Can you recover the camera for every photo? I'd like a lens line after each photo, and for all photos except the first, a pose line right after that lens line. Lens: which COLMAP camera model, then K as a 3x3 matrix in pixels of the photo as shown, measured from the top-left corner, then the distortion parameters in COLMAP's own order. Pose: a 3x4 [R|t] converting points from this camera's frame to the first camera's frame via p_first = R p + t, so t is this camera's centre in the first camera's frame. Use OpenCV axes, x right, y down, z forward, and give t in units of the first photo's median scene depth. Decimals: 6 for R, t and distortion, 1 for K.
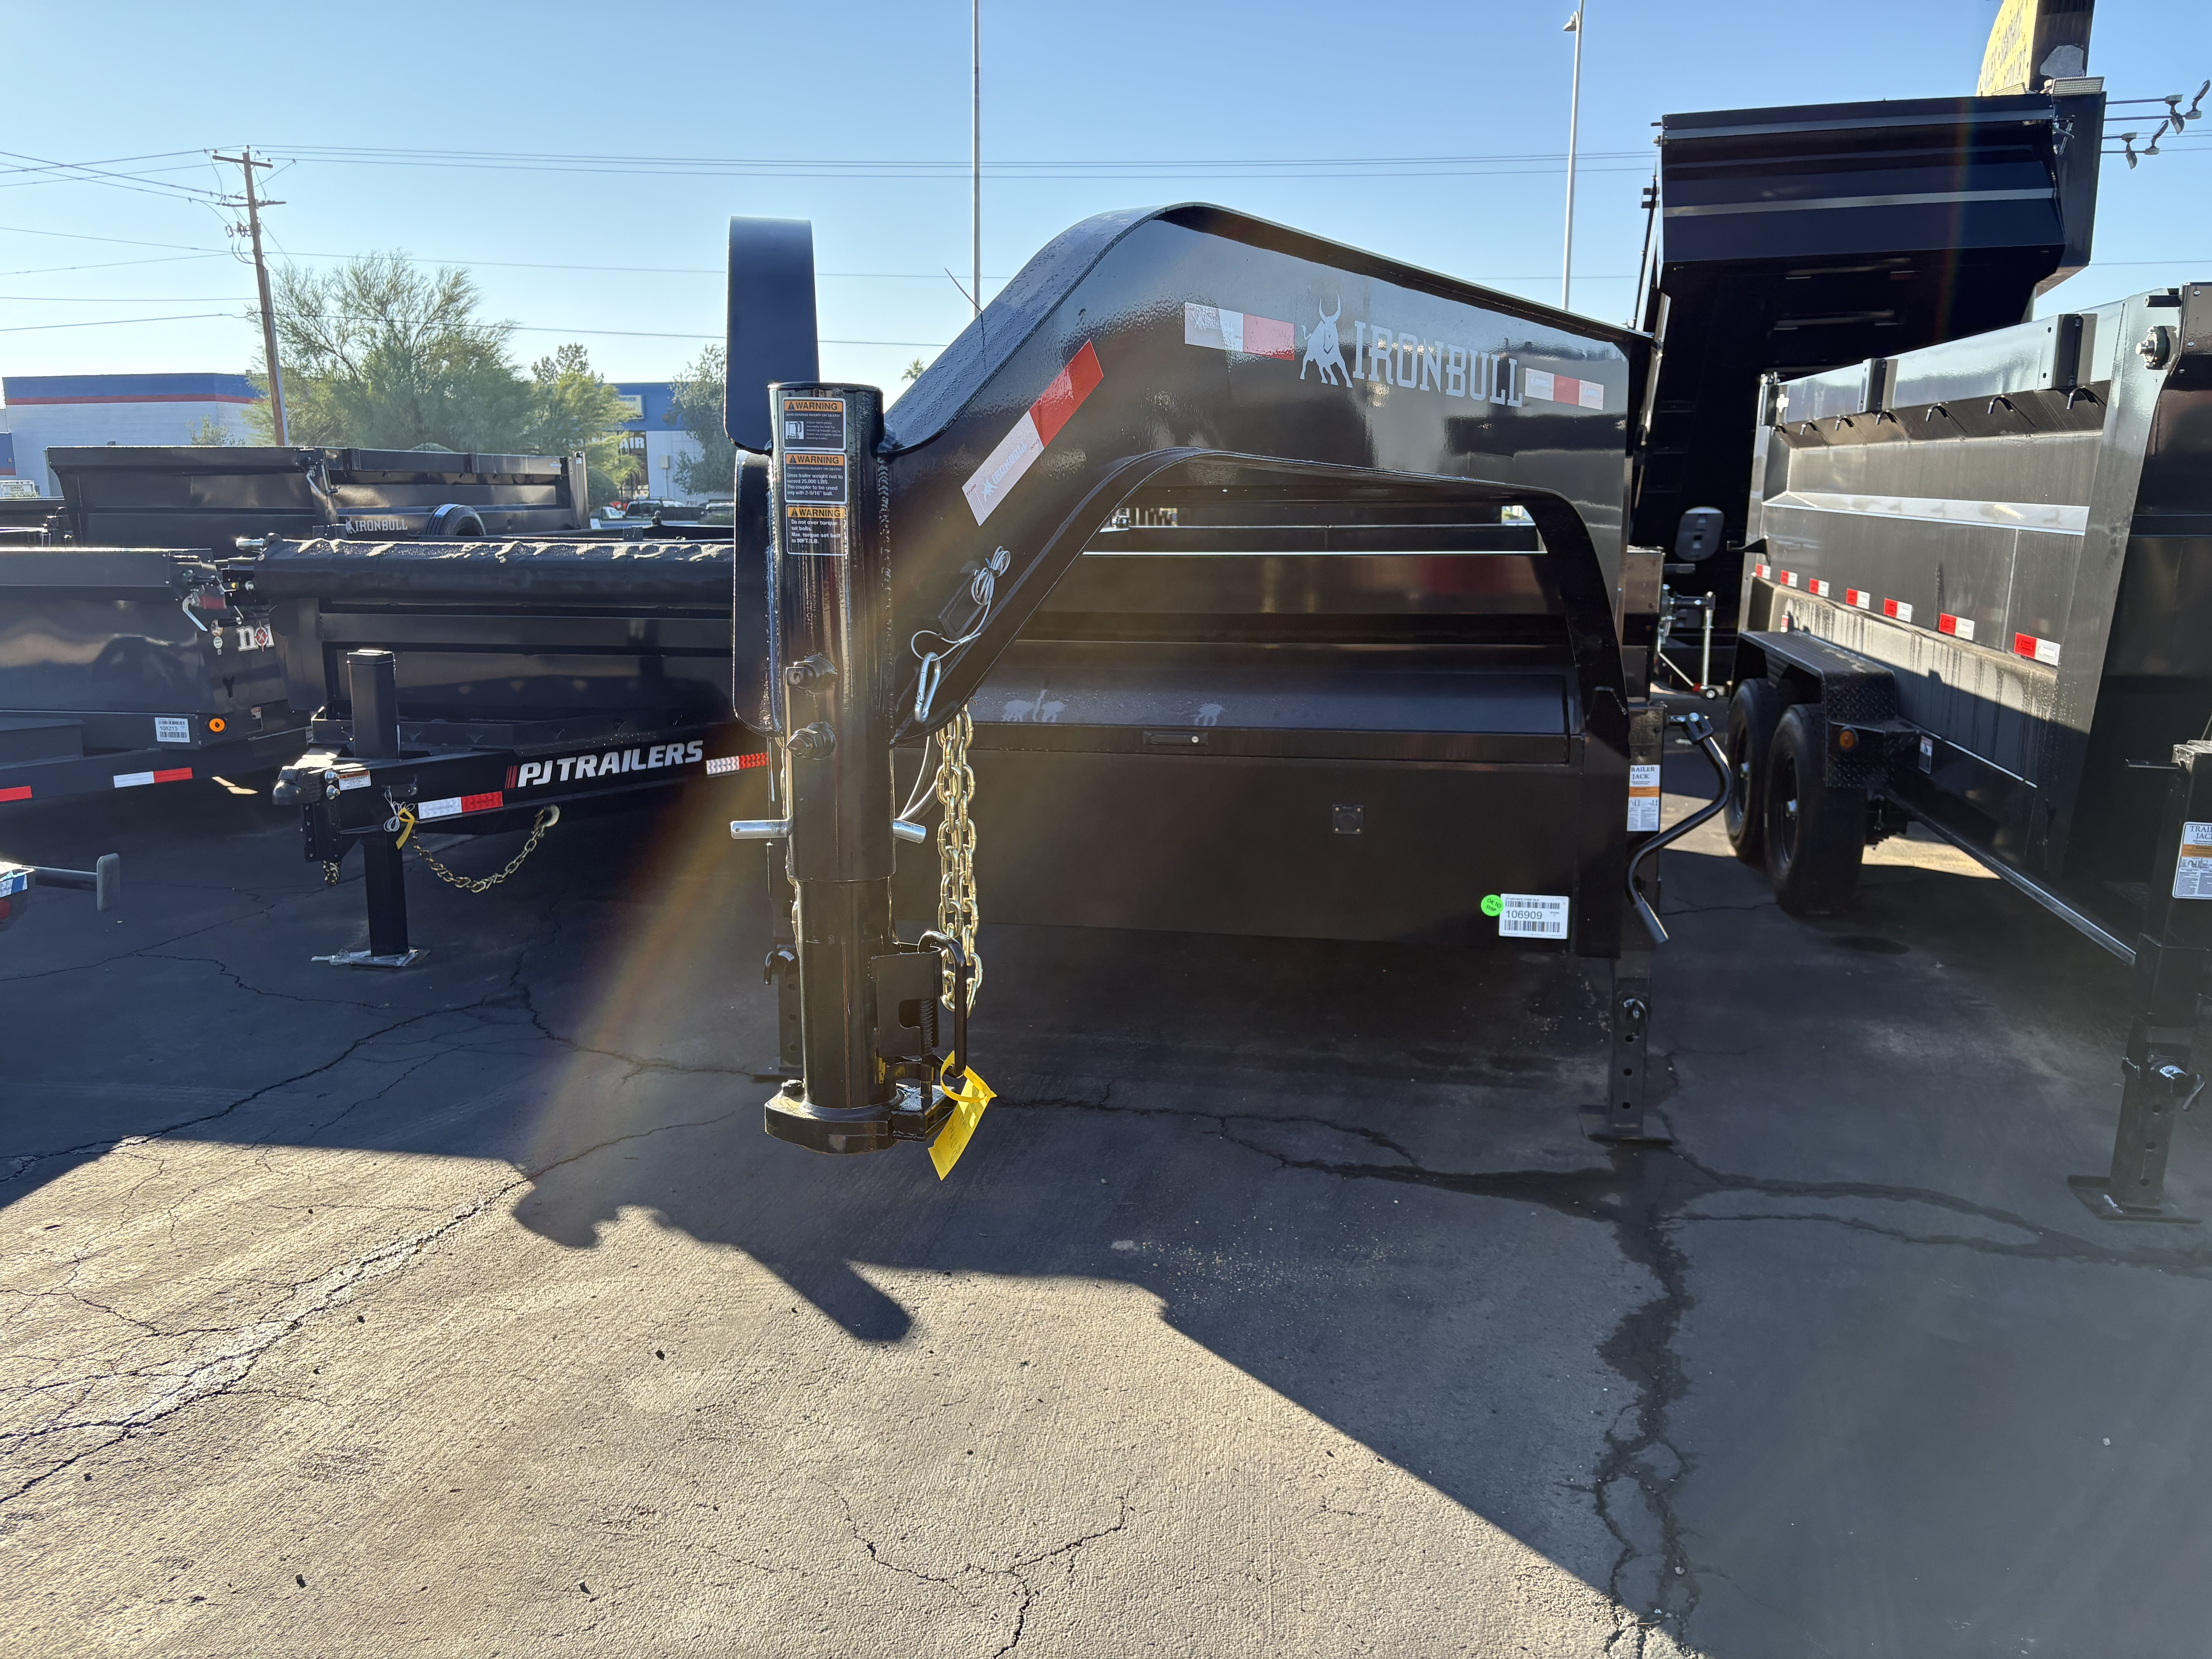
lens RADIAL K [[1675.5, 0, 1106.0], [0, 1675.5, 829.5], [0, 0, 1]] dist [0.047137, -0.061544]
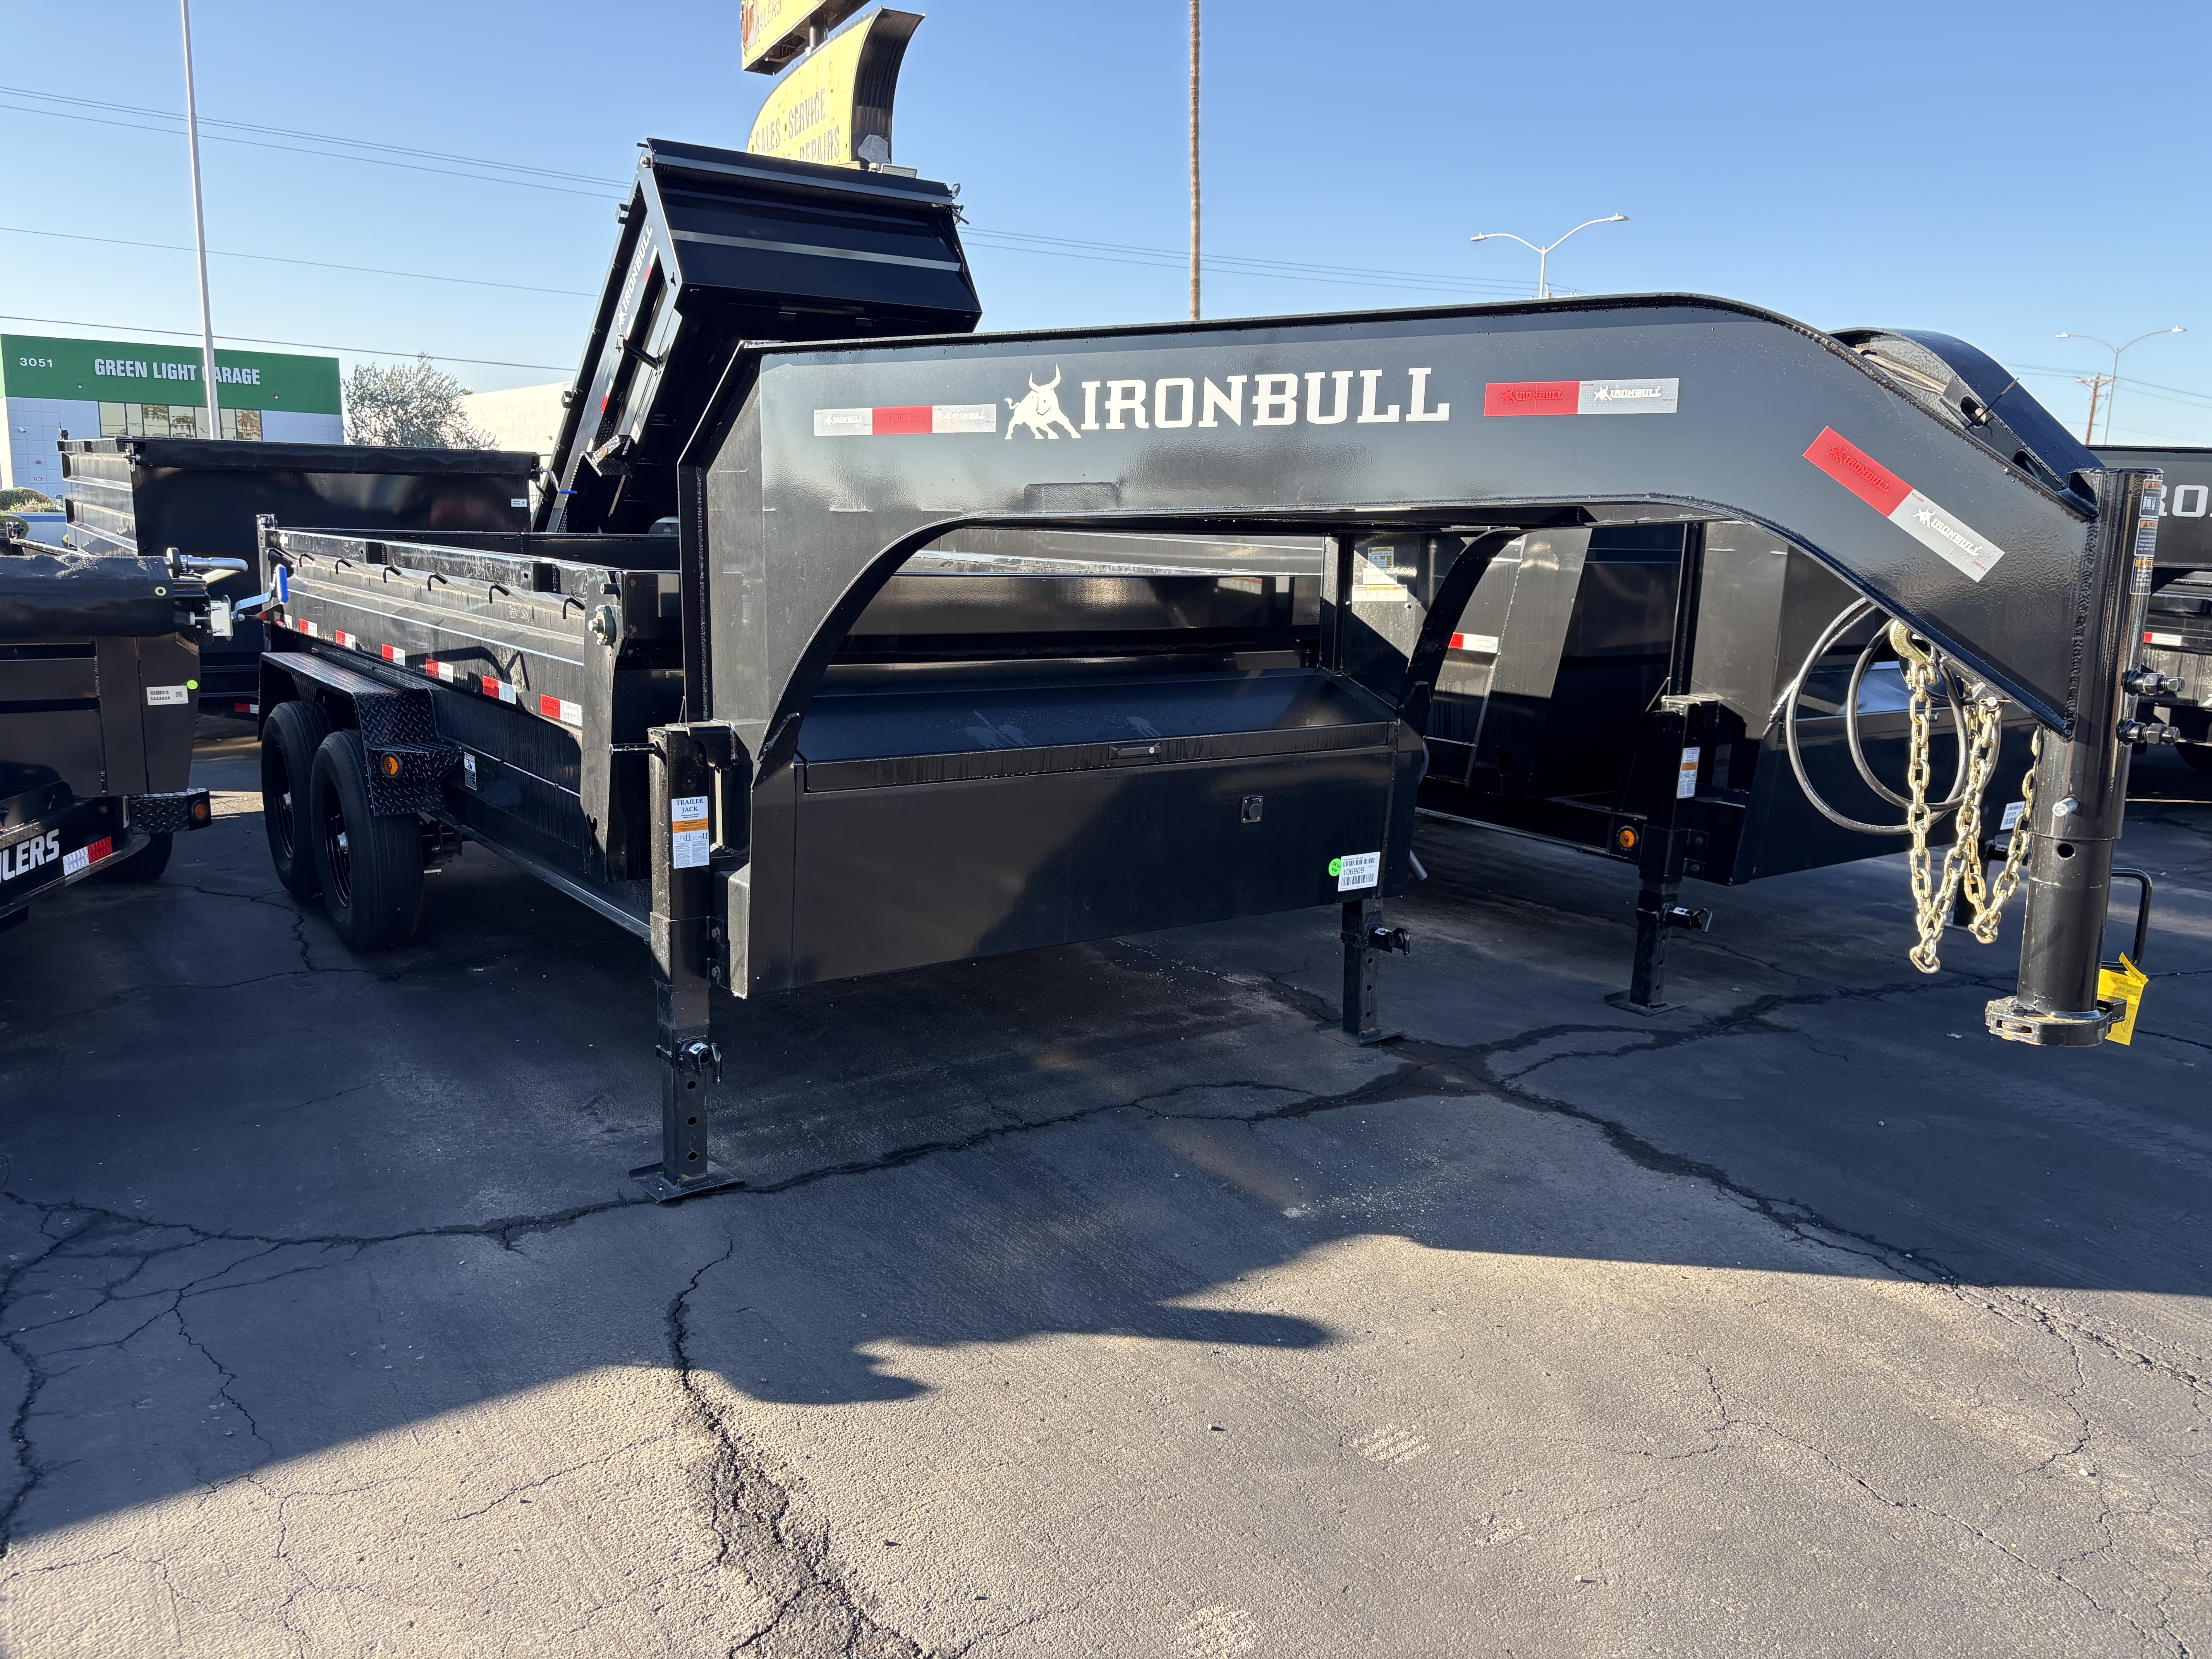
lens RADIAL K [[1675.5, 0, 1106.0], [0, 1675.5, 829.5], [0, 0, 1]] dist [0.047137, -0.061544]
pose [[0.674520, -0.115159, 0.729220, -0.761742], [0.115149, 0.992081, 0.050159, -0.061462], [-0.729221, 0.050136, 0.682439, 0.303049]]
